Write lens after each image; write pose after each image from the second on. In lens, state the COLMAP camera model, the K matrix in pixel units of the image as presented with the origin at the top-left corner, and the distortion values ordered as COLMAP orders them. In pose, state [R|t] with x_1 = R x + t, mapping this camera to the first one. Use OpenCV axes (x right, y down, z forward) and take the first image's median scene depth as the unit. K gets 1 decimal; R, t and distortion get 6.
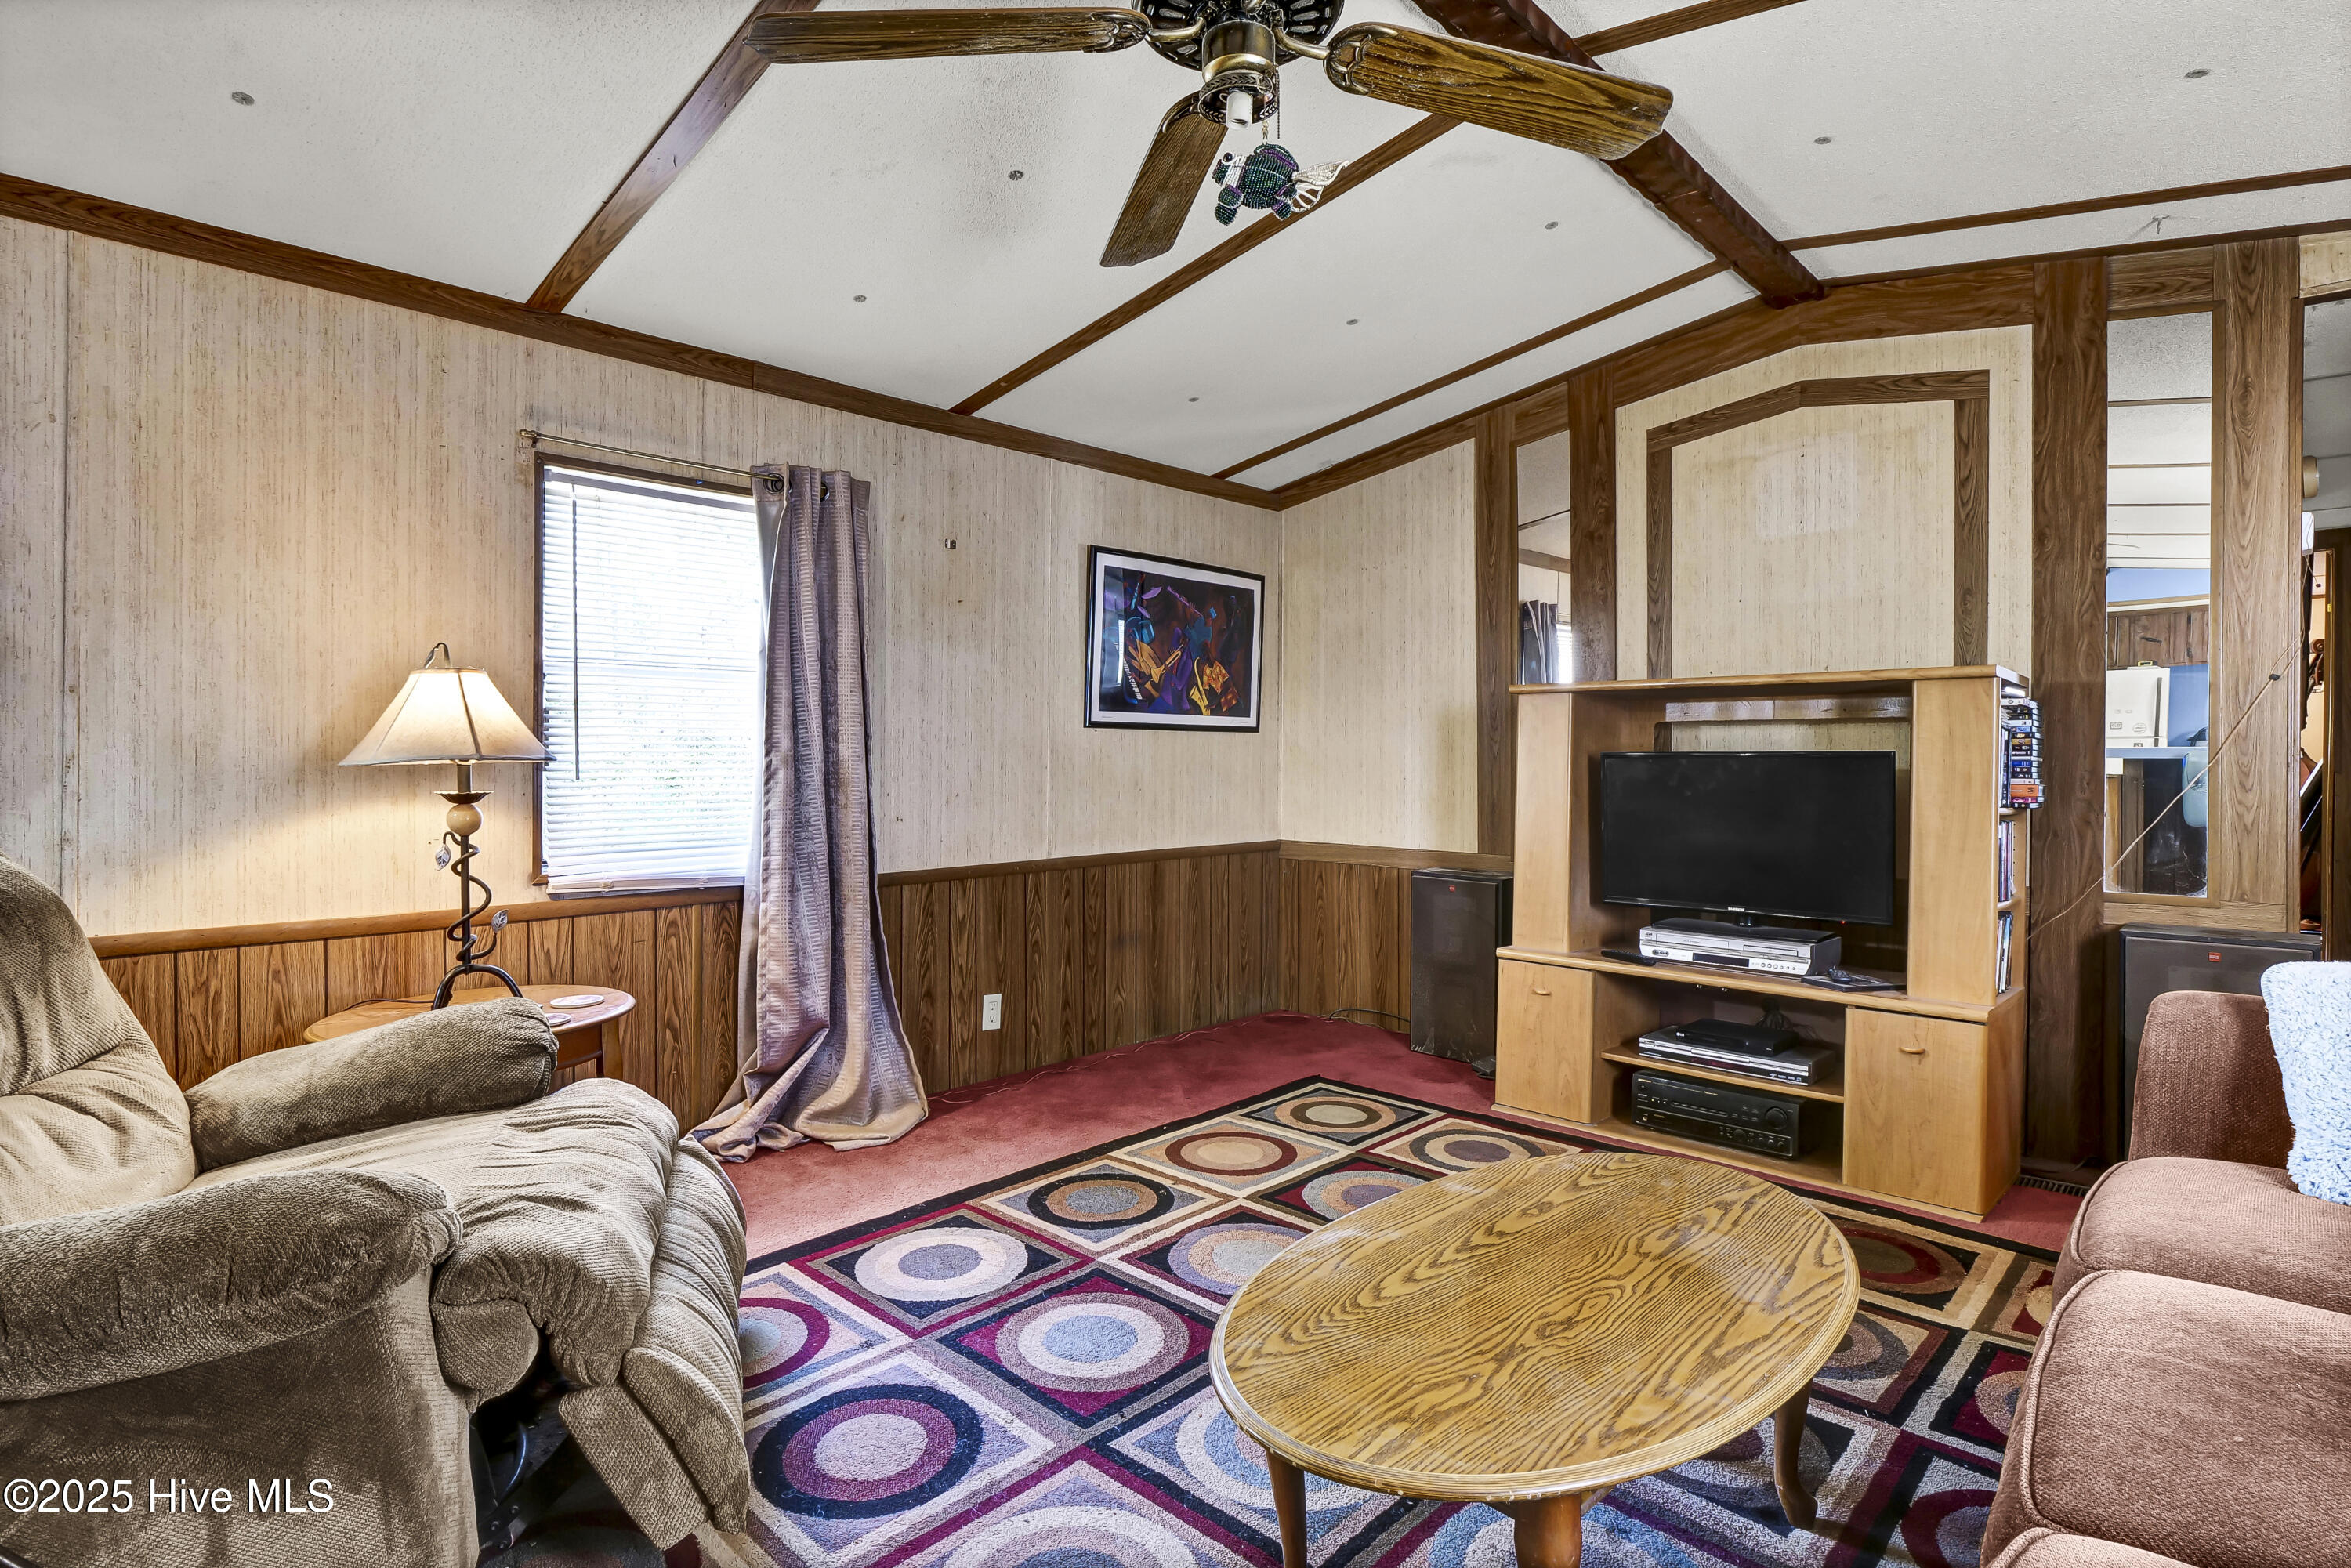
lens RADIAL K [[1170.5, 0, 1170.6], [0, 1170.5, 772.9], [0, 0, 1]] dist [-0.004938, -0.008998]
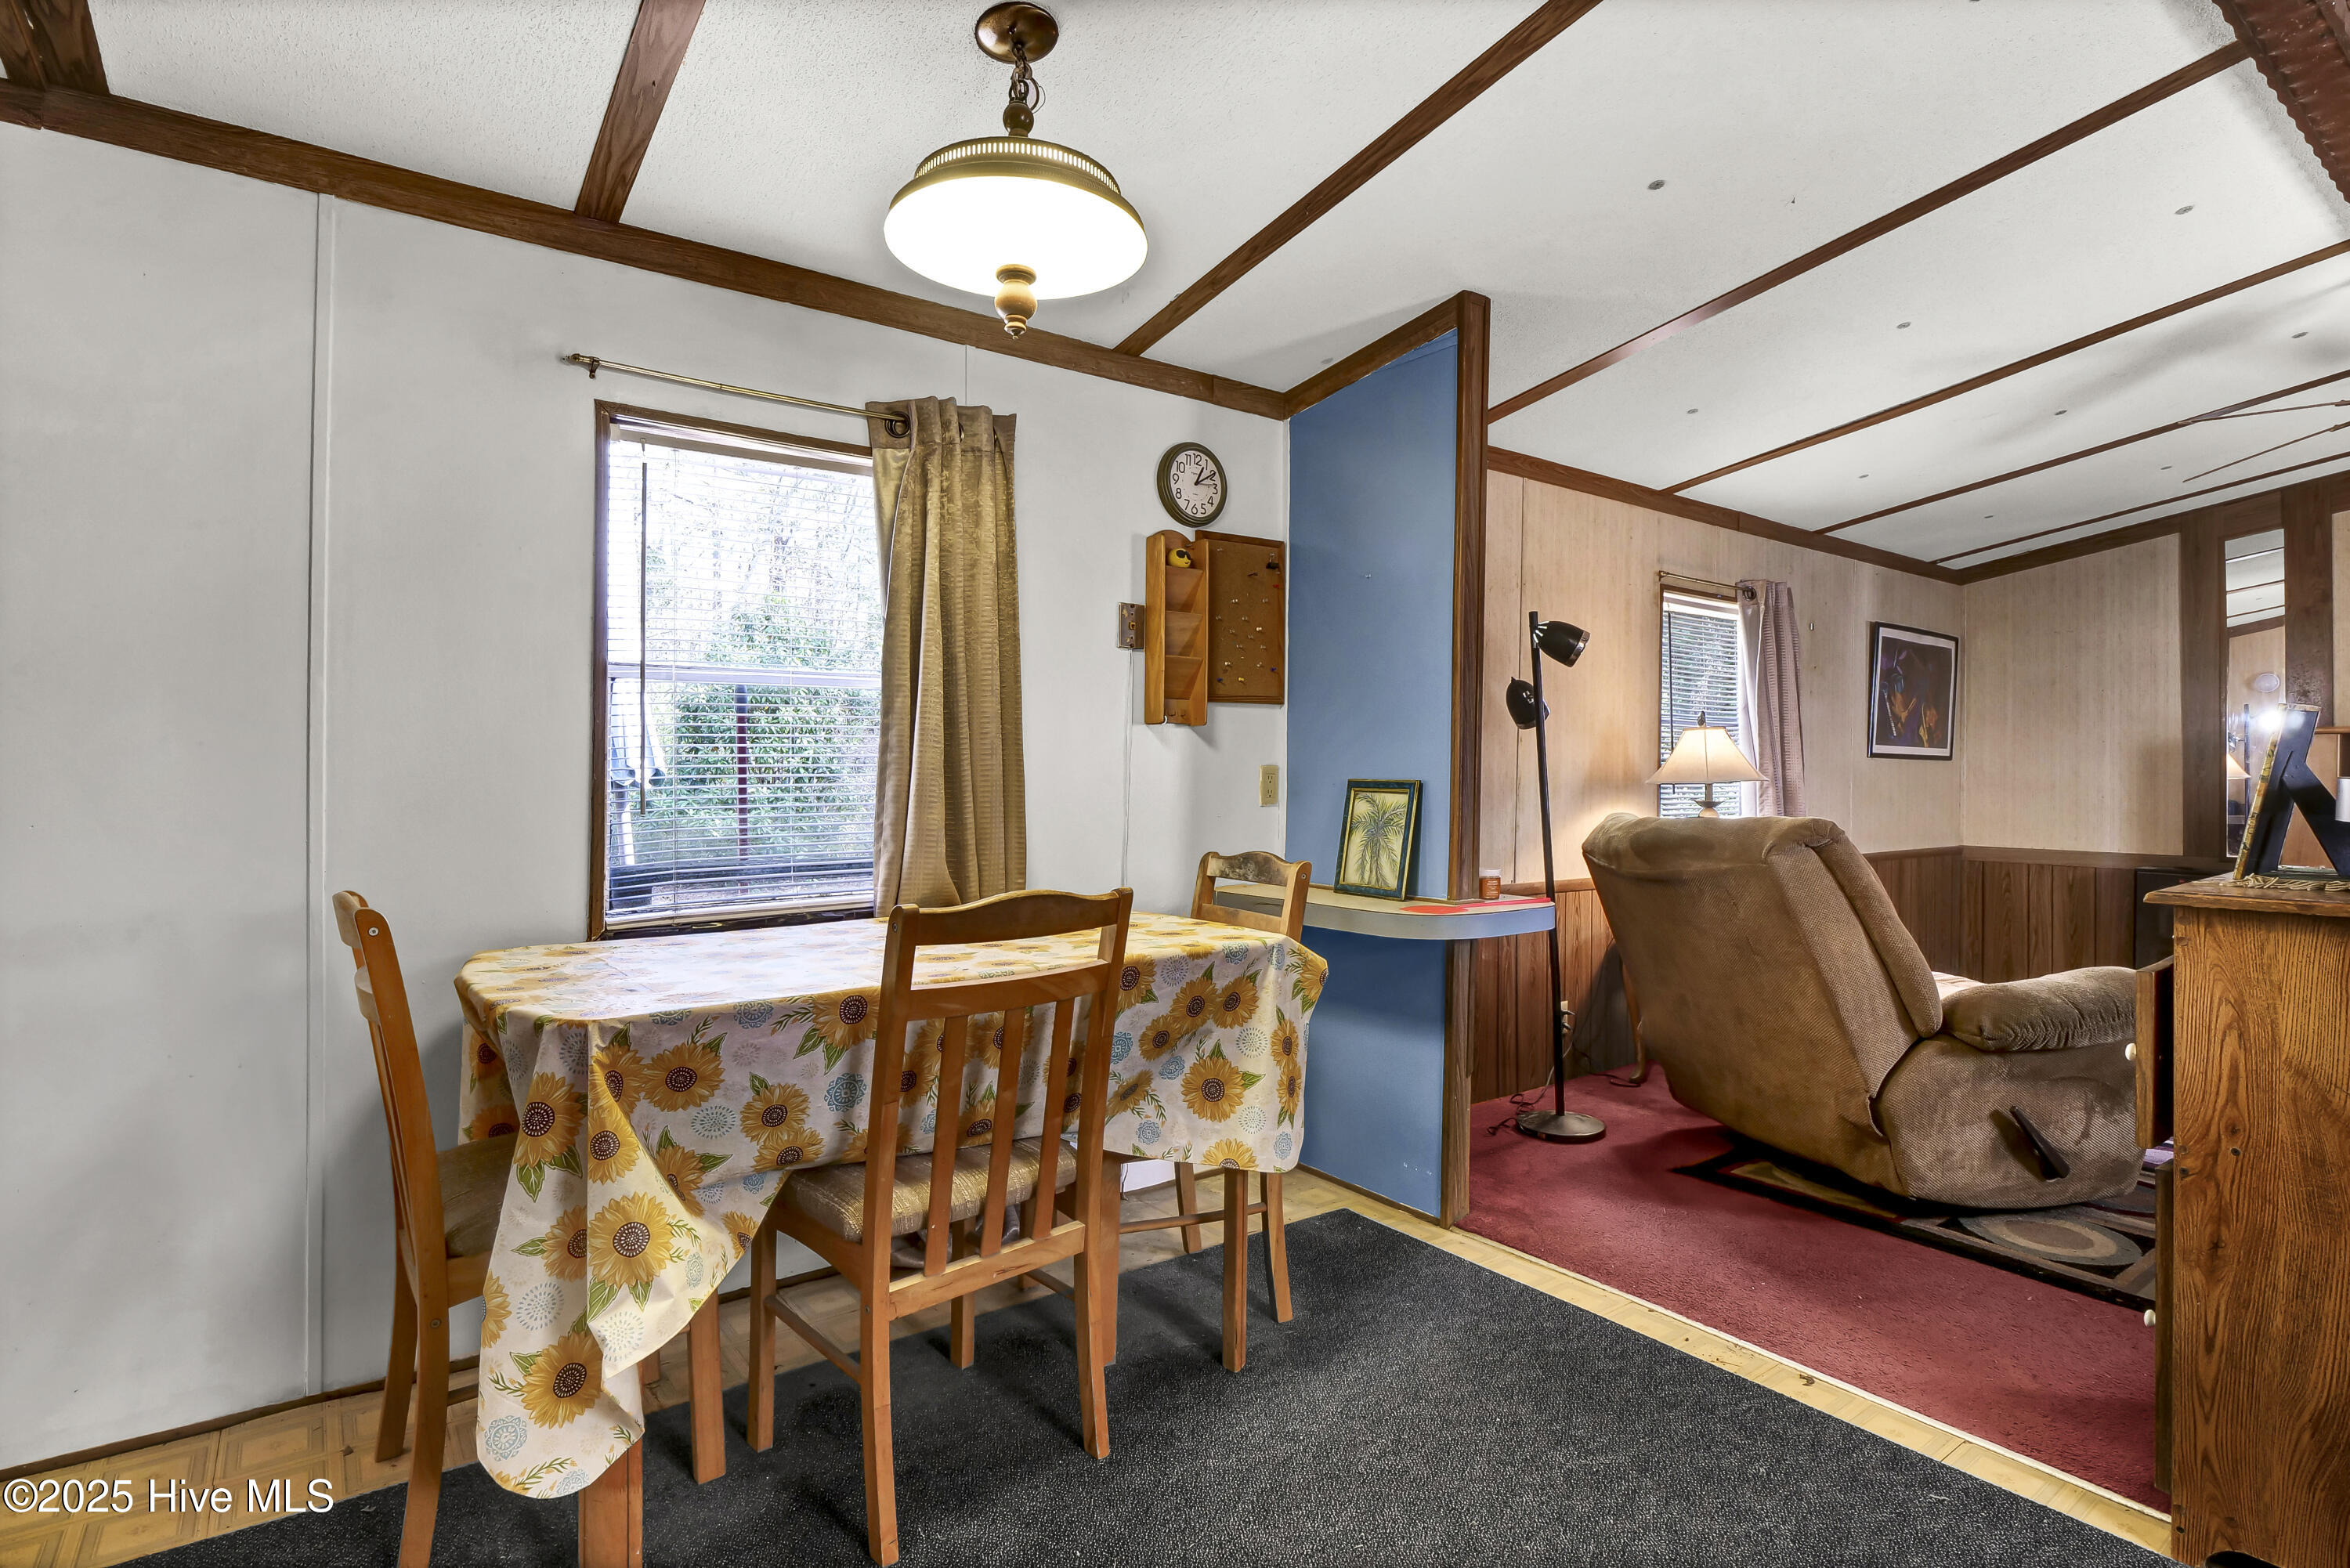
lens RADIAL K [[1155.6, 0, 1175.0], [0, 1155.6, 784.0], [0, 0, 1]] dist [-0.013654, -0.000699]
pose [[0.984654, 0.007578, -0.174353, -0.582024], [-0.008387, 0.999957, -0.003907, 0.003315], [0.174316, 0.005309, 0.984676, -0.405979]]
